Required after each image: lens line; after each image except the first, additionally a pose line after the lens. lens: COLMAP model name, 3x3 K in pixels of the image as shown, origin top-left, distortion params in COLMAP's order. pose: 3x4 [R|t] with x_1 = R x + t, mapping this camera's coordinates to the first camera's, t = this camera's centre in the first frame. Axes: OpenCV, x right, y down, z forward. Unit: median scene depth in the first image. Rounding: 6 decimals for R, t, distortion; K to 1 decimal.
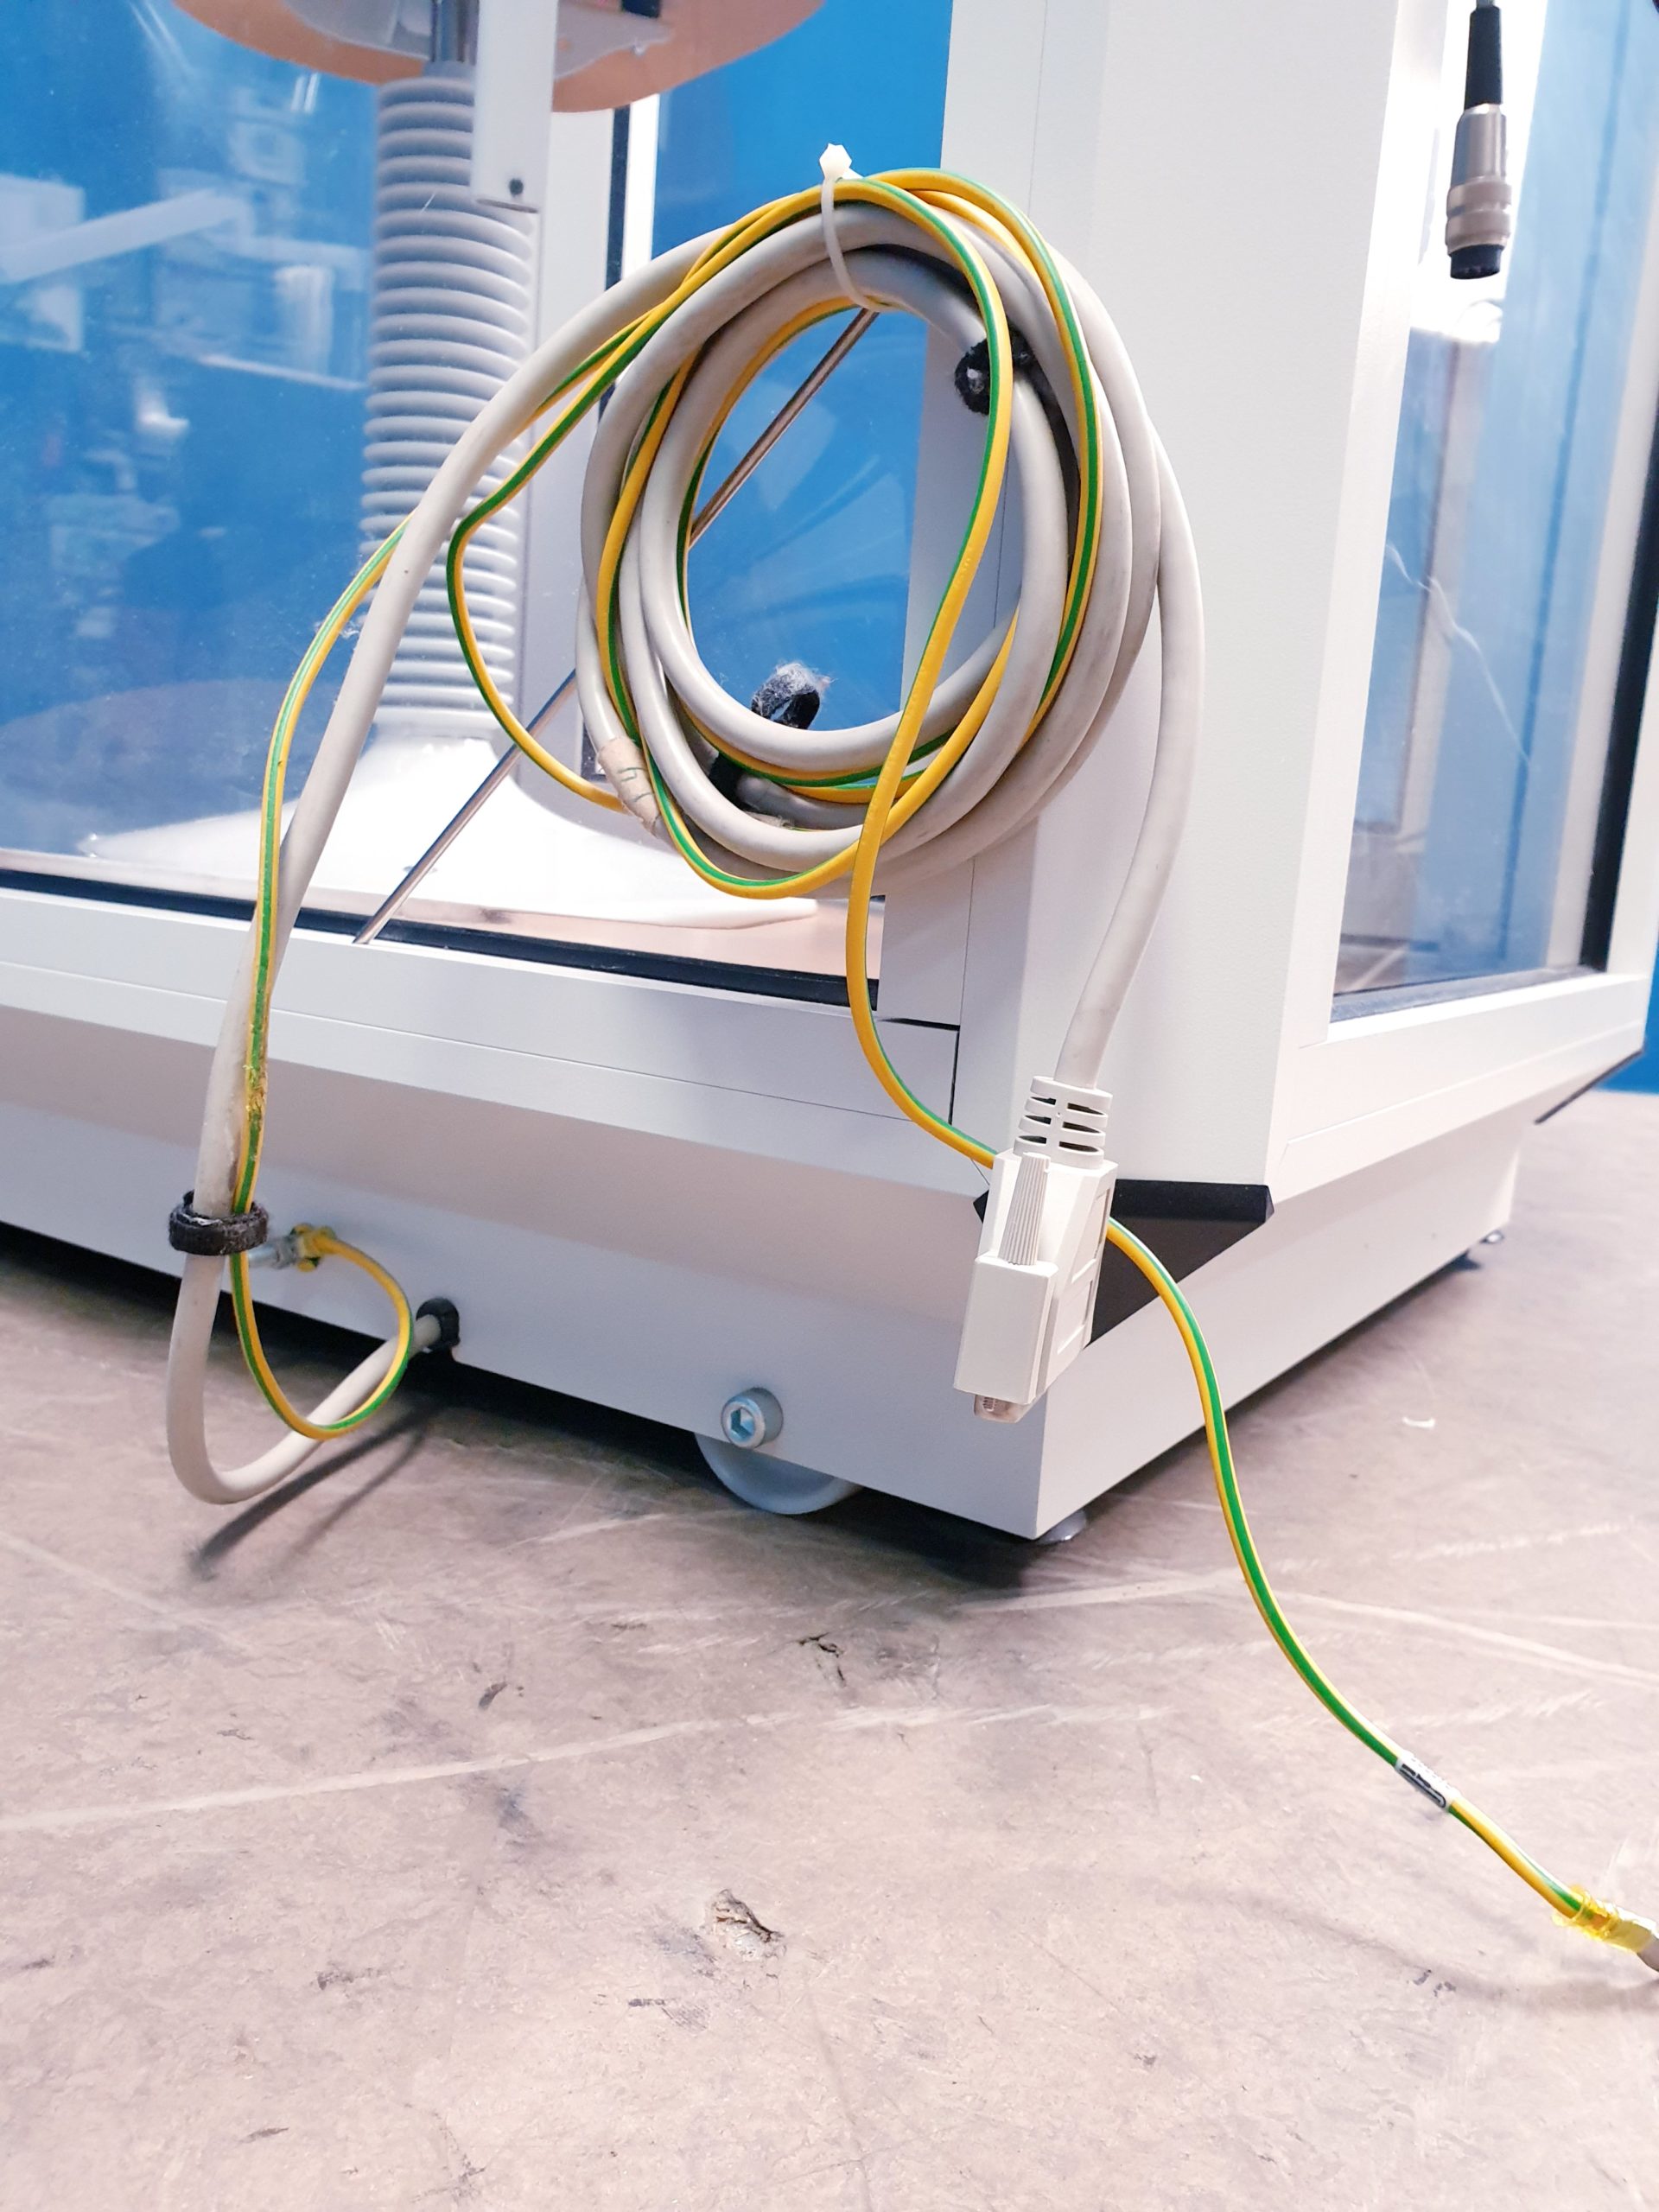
lens RADIAL K [[1764.6, 0, 830.8], [0, 1764.6, 1108.7], [0, 0, 1]] dist [-0.019675, 0.060726]
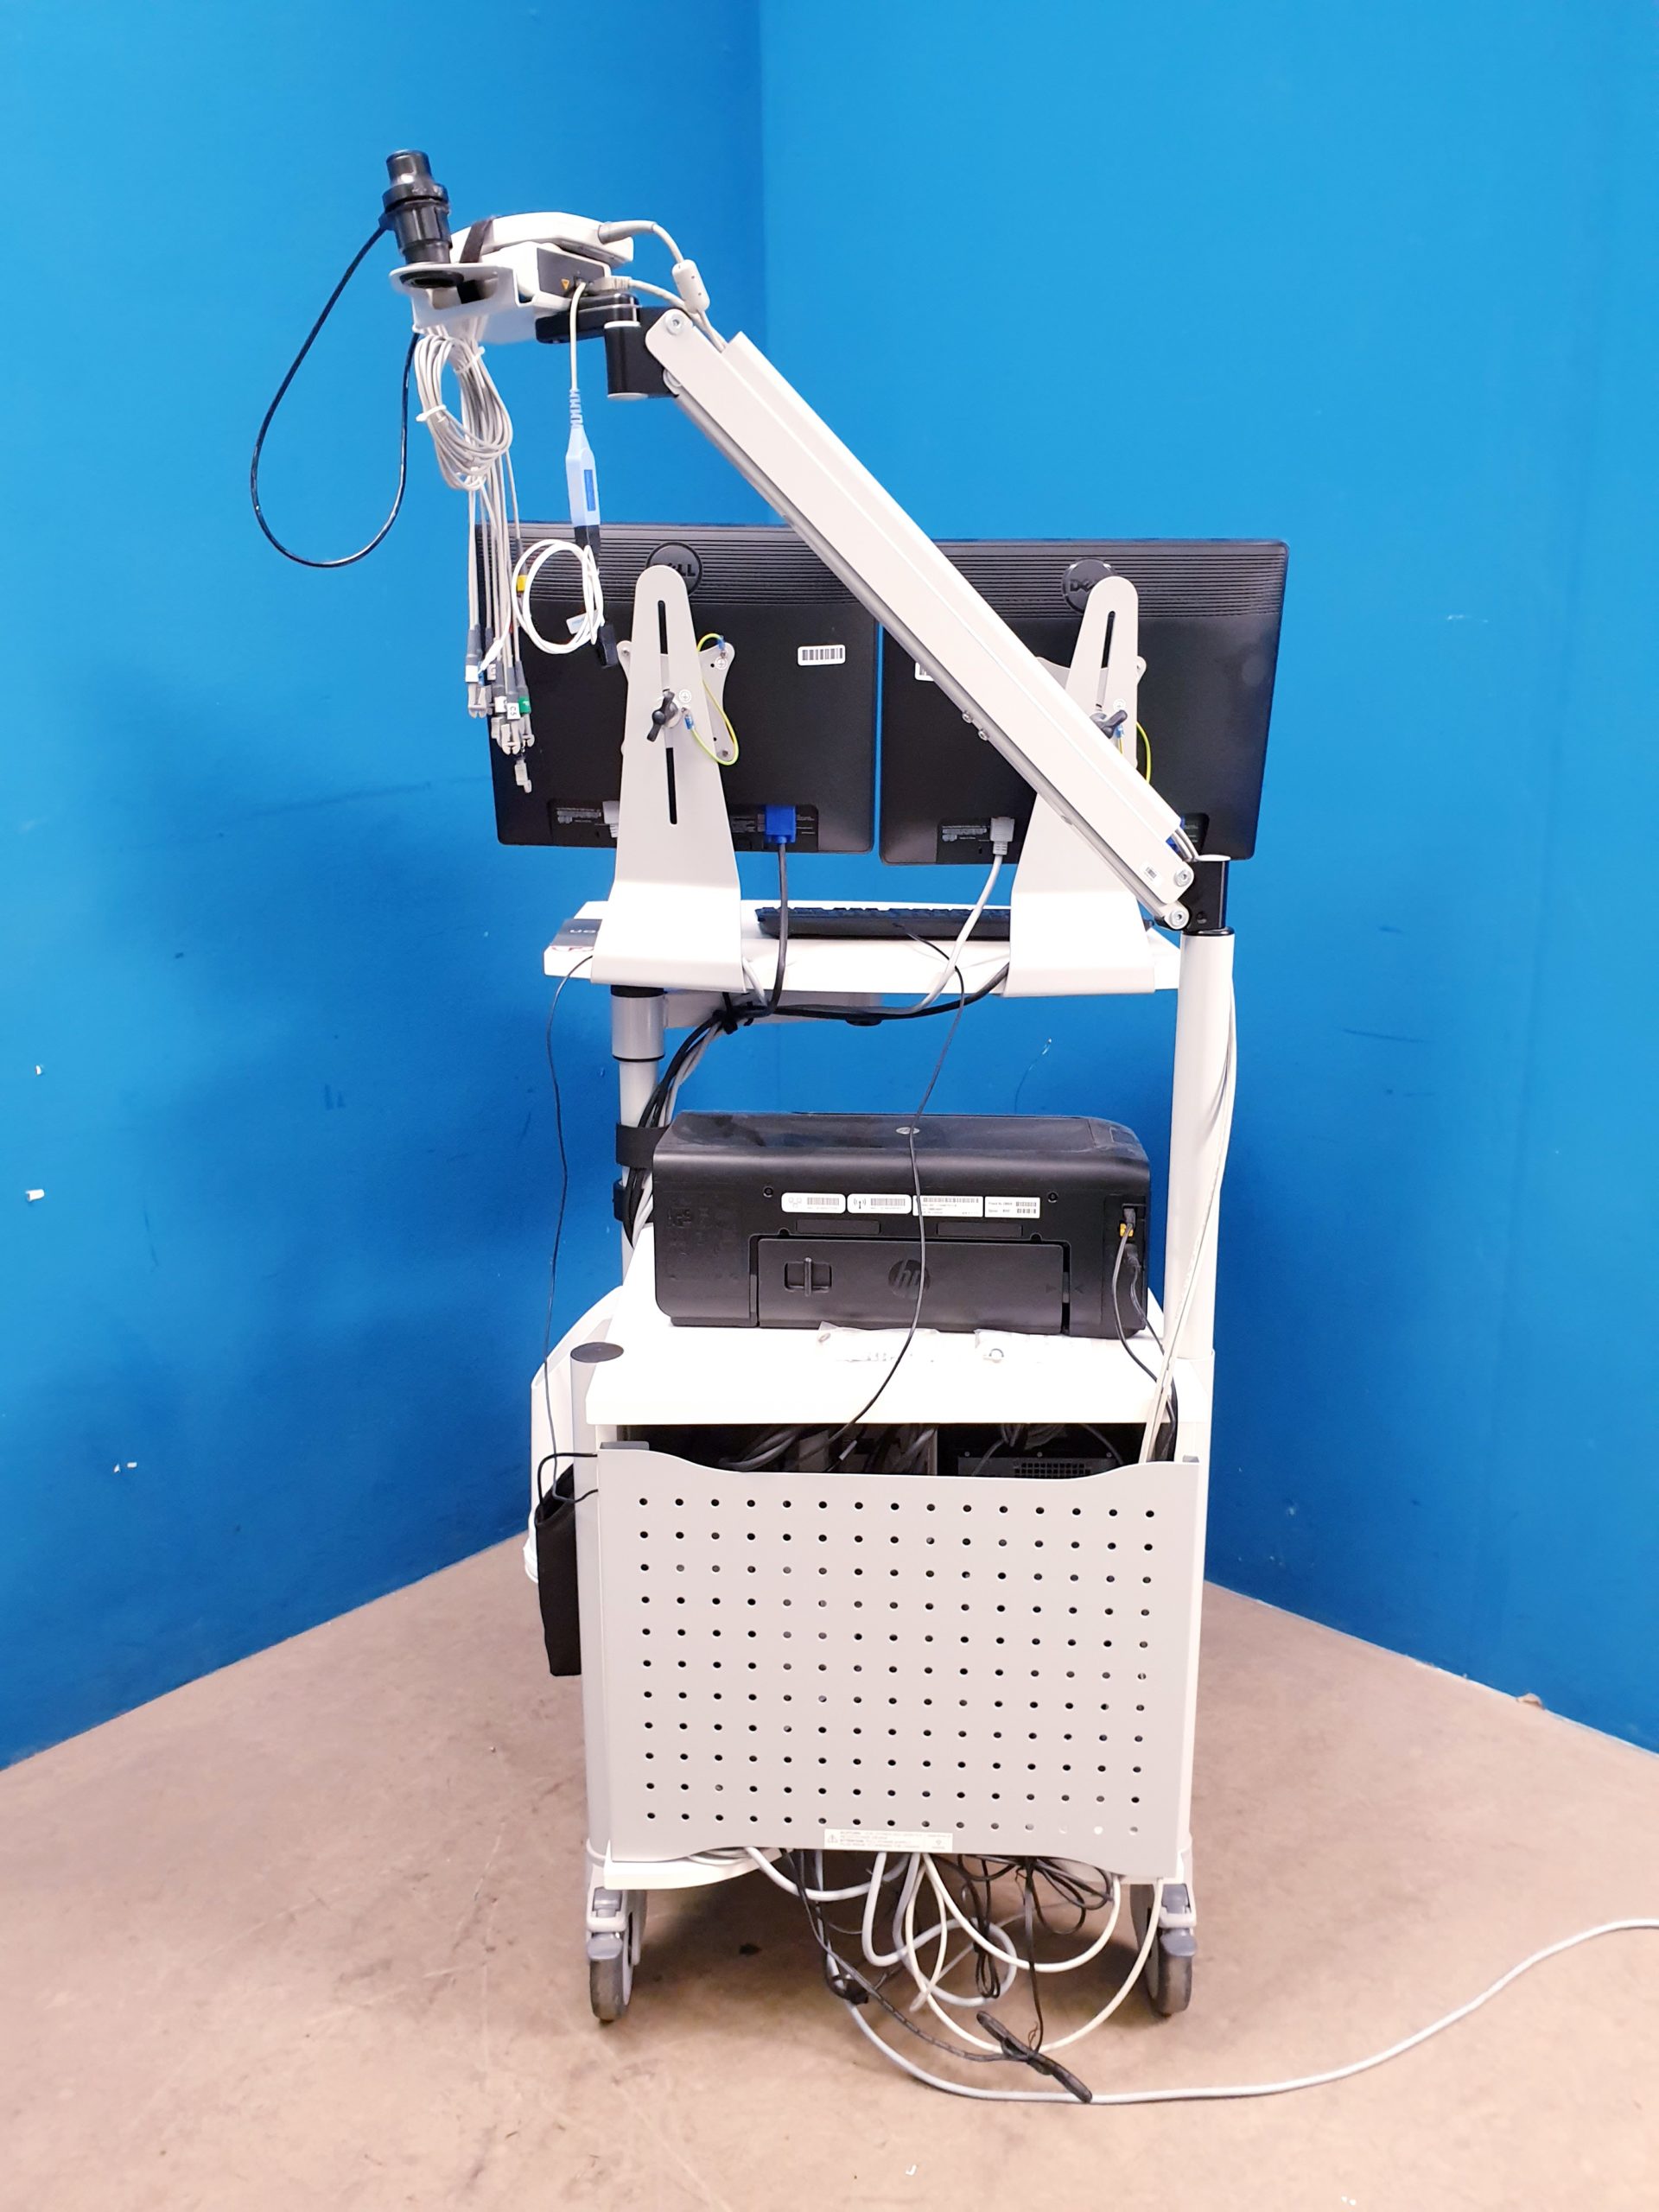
lens RADIAL K [[1764.6, 0, 834.4], [0, 1764.6, 1087.0], [0, 0, 1]] dist [-0.019675, 0.060726]
pose [[0.703133, 0.092283, -0.705045, 2.871552], [-0.052488, 0.995574, 0.077964, -2.333680], [0.709119, -0.017813, 0.704864, -1.227930]]
